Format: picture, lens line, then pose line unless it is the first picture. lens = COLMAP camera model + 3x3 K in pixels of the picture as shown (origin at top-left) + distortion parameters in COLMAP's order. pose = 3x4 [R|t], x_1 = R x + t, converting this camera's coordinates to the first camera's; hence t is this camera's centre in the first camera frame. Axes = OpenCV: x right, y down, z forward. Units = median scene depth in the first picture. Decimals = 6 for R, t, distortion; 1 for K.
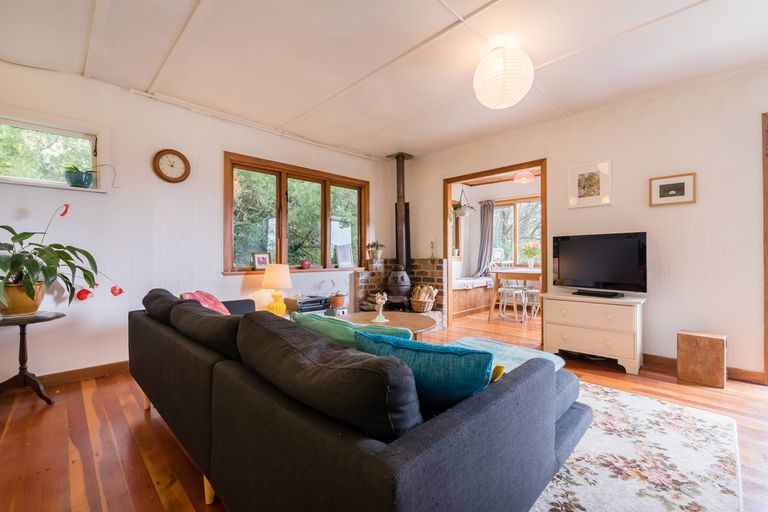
lens RADIAL K [[329.5, 0, 384.0], [0, 329.5, 256.0], [0, 0, 1]] dist [0.001819, -0.000003]
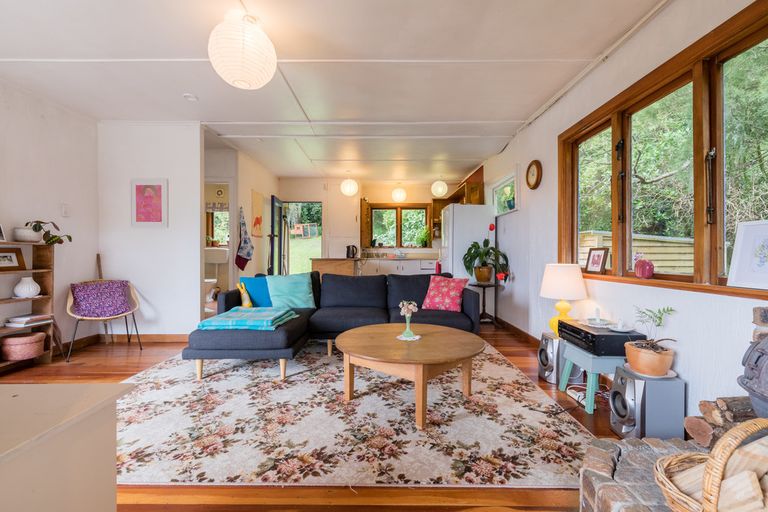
lens RADIAL K [[329.5, 0, 384.0], [0, 329.5, 256.0], [0, 0, 1]] dist [0.001819, -0.000003]
pose [[-0.697275, 0.004090, -0.716792, 0.443424], [0.001964, 0.999991, 0.003796, 0.004364], [0.716801, 0.001239, -0.697277, 1.136991]]
